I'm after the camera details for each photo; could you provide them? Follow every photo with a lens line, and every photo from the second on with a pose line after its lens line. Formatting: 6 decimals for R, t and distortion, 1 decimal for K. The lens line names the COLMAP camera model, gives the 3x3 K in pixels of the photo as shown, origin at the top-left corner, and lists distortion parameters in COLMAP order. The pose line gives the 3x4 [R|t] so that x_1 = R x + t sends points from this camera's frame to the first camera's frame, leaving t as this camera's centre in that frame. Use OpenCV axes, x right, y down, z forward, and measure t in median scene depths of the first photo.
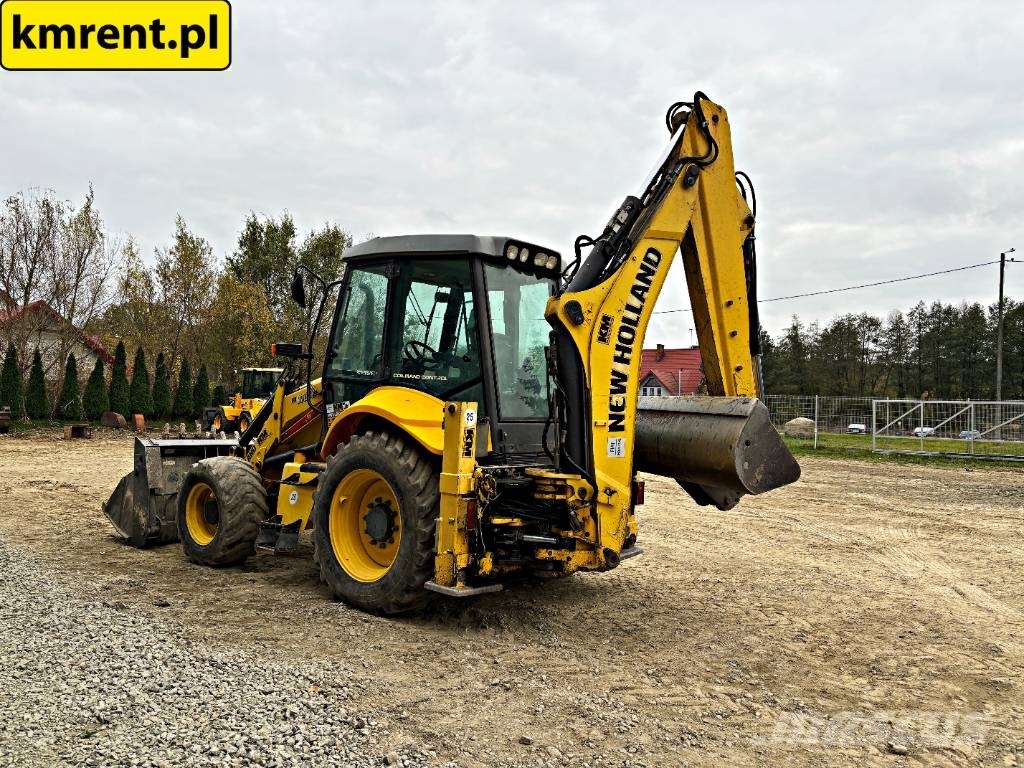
lens RADIAL K [[770.3, 0, 510.2], [0, 770.3, 389.3], [0, 0, 1]] dist [0.044296, -0.050686]
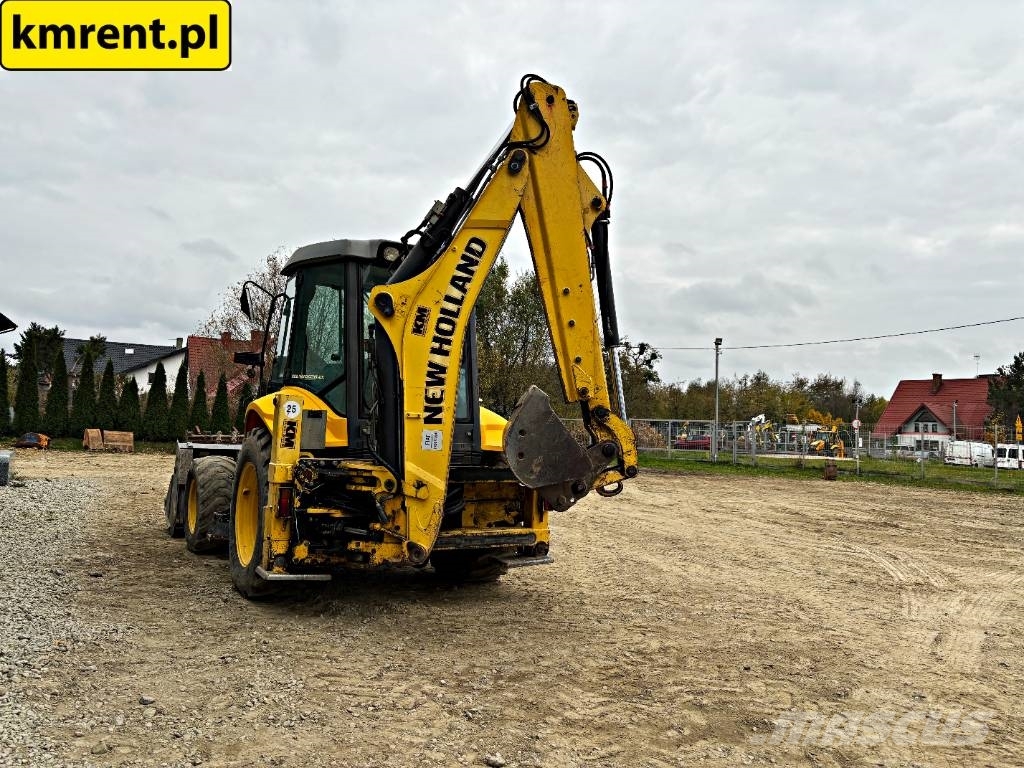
lens RADIAL K [[770.3, 0, 513.4], [0, 770.3, 378.2], [0, 0, 1]] dist [0.044296, -0.050686]
pose [[0.945295, -0.016221, -0.325812, 0.519175], [-0.003868, 0.998135, -0.060916, 0.052022], [0.326193, 0.058844, 0.943470, 0.096209]]
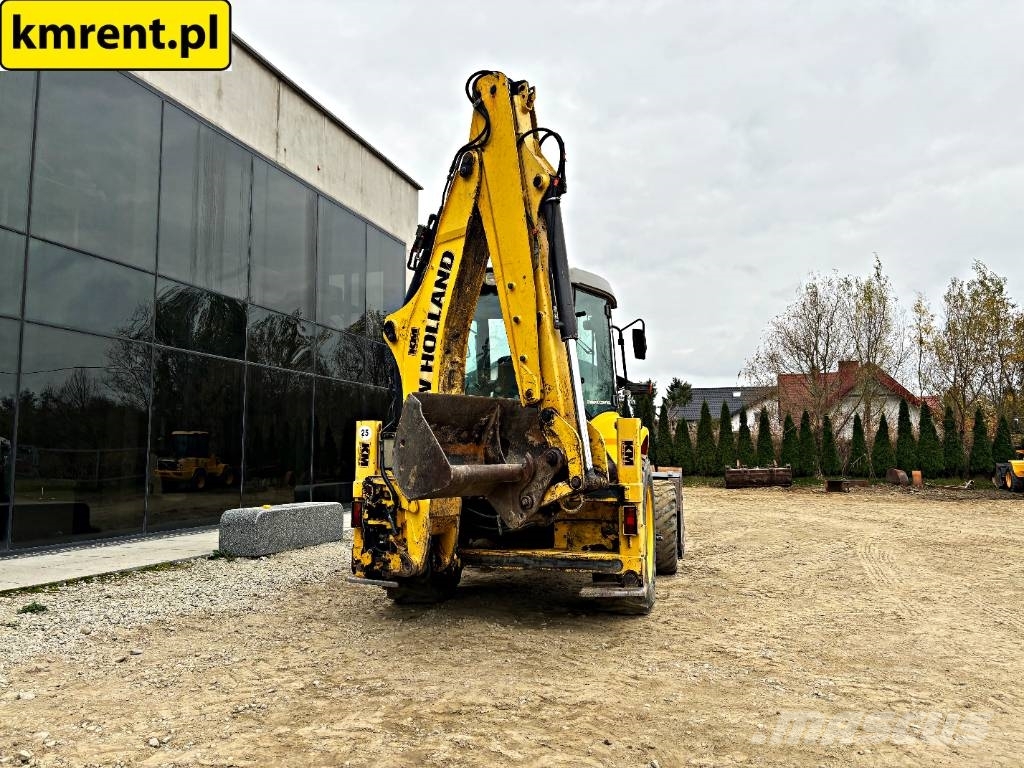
lens RADIAL K [[770.3, 0, 525.0], [0, 770.3, 375.9], [0, 0, 1]] dist [0.044296, -0.050686]
pose [[0.434160, -0.122089, -0.892524, 1.033484], [0.029218, 0.992161, -0.121505, 0.092297], [0.900362, 0.026675, 0.434324, 0.634041]]
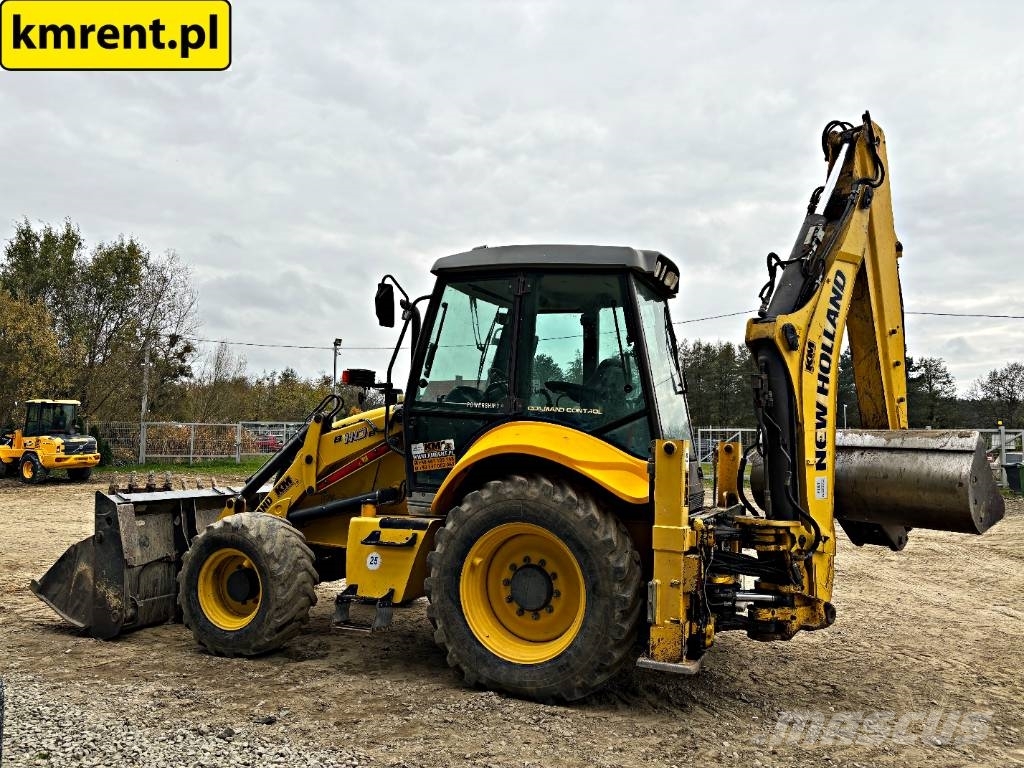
lens RADIAL K [[770.3, 0, 512.8], [0, 770.3, 377.5], [0, 0, 1]] dist [0.044296, -0.050686]
pose [[0.958653, 0.007685, 0.284474, -0.436565], [0.008185, 0.998477, -0.054556, -0.006086], [-0.284460, 0.054628, 0.957130, 0.213018]]
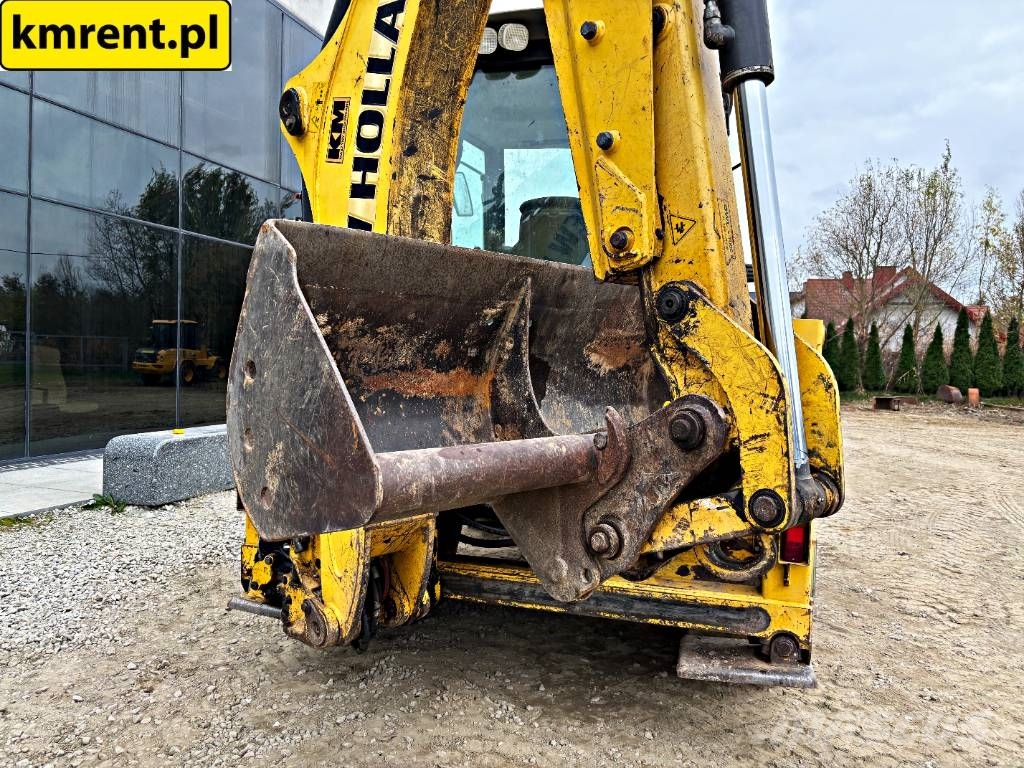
lens RADIAL K [[770.3, 0, 527.0], [0, 770.3, 378.9], [0, 0, 1]] dist [0.044296, -0.050686]
pose [[0.426385, 0.011320, -0.904471, 0.548665], [-0.001724, 0.999930, 0.011701, 0.060053], [0.904540, -0.003430, 0.426375, 0.839010]]
